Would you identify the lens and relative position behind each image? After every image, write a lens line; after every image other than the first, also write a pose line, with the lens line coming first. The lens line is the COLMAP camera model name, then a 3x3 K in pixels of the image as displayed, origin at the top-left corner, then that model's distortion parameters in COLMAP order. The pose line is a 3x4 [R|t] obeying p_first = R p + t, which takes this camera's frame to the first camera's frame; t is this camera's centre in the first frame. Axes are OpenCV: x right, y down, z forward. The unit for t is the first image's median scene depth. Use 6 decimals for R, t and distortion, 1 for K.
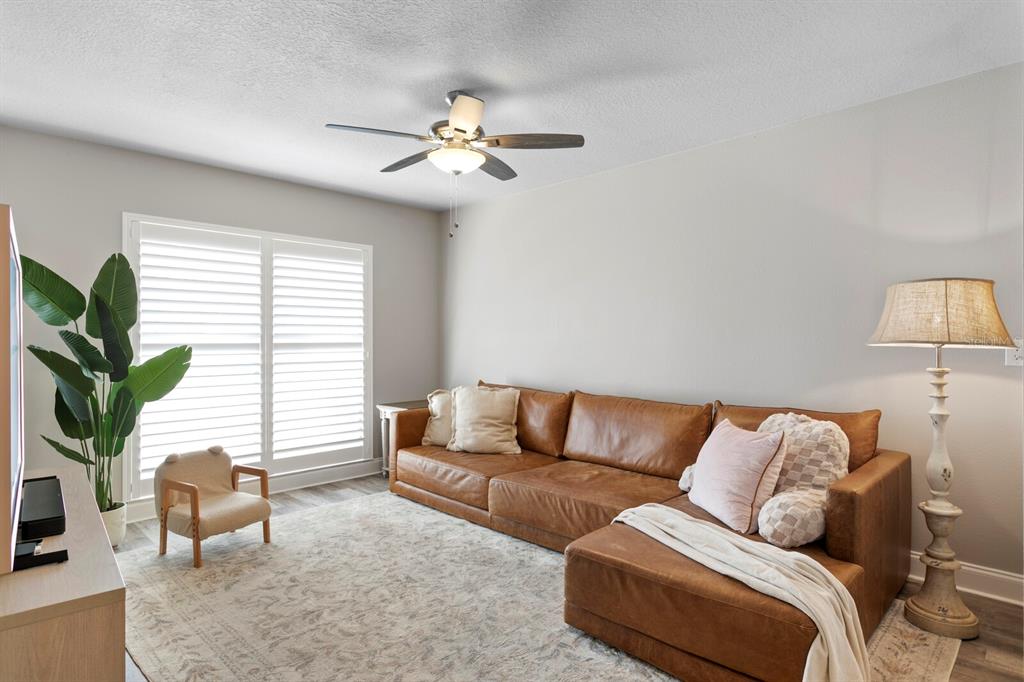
lens RADIAL K [[539.8, 0, 517.9], [0, 539.8, 339.9], [0, 0, 1]] dist [0.002233, 0.000150]
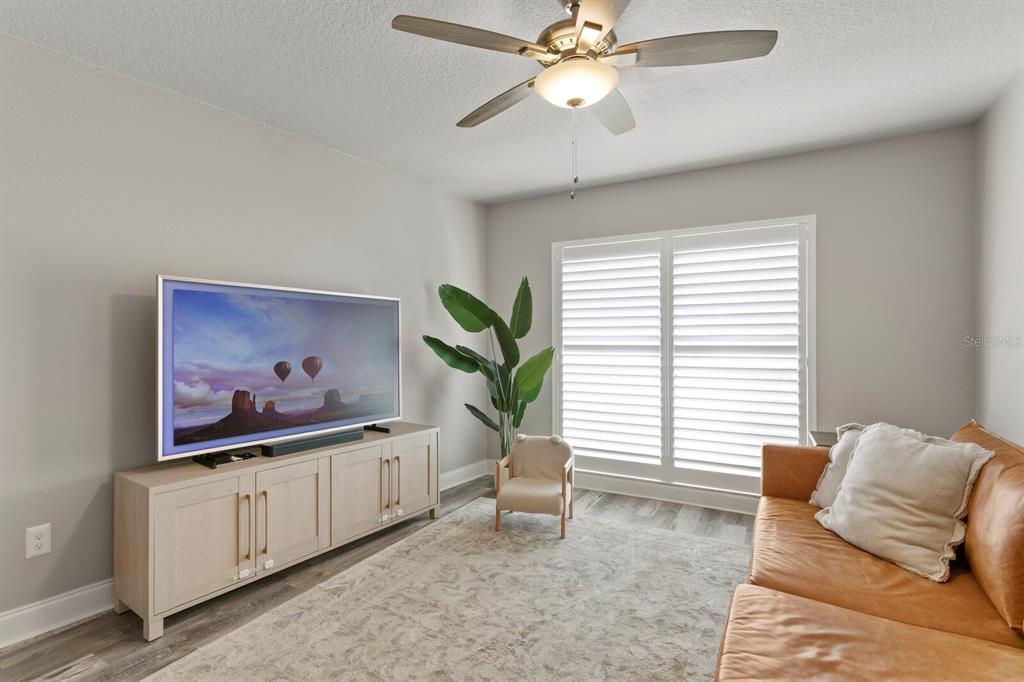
lens RADIAL K [[489.5, 0, 519.0], [0, 489.5, 342.9], [0, 0, 1]] dist [0.000861, 0.002646]
pose [[0.263742, 0.005722, -0.964576, 0.322733], [-0.003454, 0.999982, 0.004987, -0.002340], [0.964587, 0.002016, 0.263757, 0.521596]]
